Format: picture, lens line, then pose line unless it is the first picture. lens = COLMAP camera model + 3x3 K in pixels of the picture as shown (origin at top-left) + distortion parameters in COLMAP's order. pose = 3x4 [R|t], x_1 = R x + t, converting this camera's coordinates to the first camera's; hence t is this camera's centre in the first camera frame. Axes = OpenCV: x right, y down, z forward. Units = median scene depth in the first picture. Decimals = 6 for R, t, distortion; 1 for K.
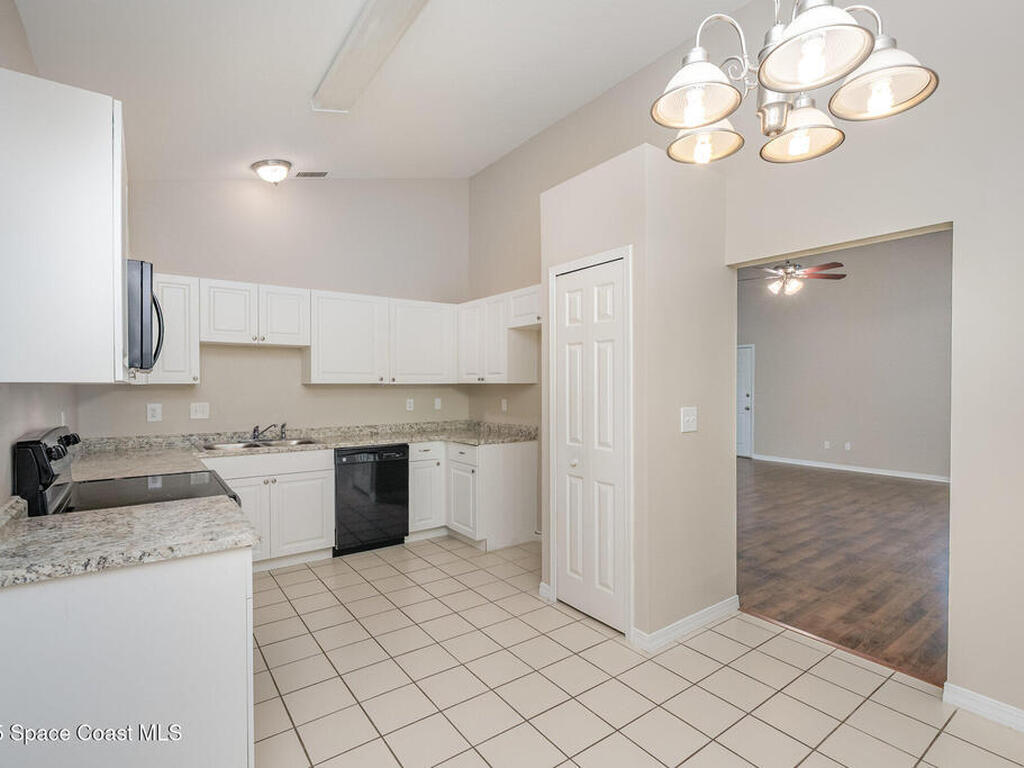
lens RADIAL K [[505.5, 0, 518.1], [0, 505.5, 387.8], [0, 0, 1]] dist [-0.001196, -0.000345]
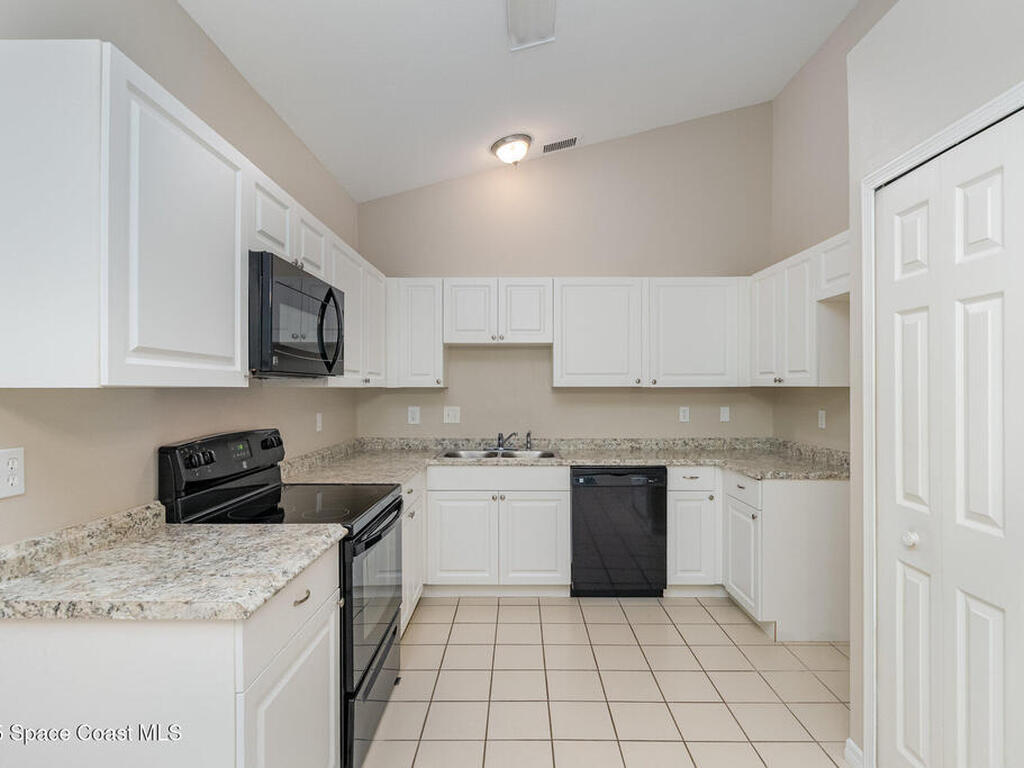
lens RADIAL K [[536.7, 0, 512.2], [0, 536.7, 388.3], [0, 0, 1]] dist [-0.002319, -0.000011]
pose [[0.799657, 0.001959, -0.600453, 0.084941], [-0.004439, 0.999987, -0.002649, -0.003556], [0.600440, 0.004784, 0.799655, 0.238208]]
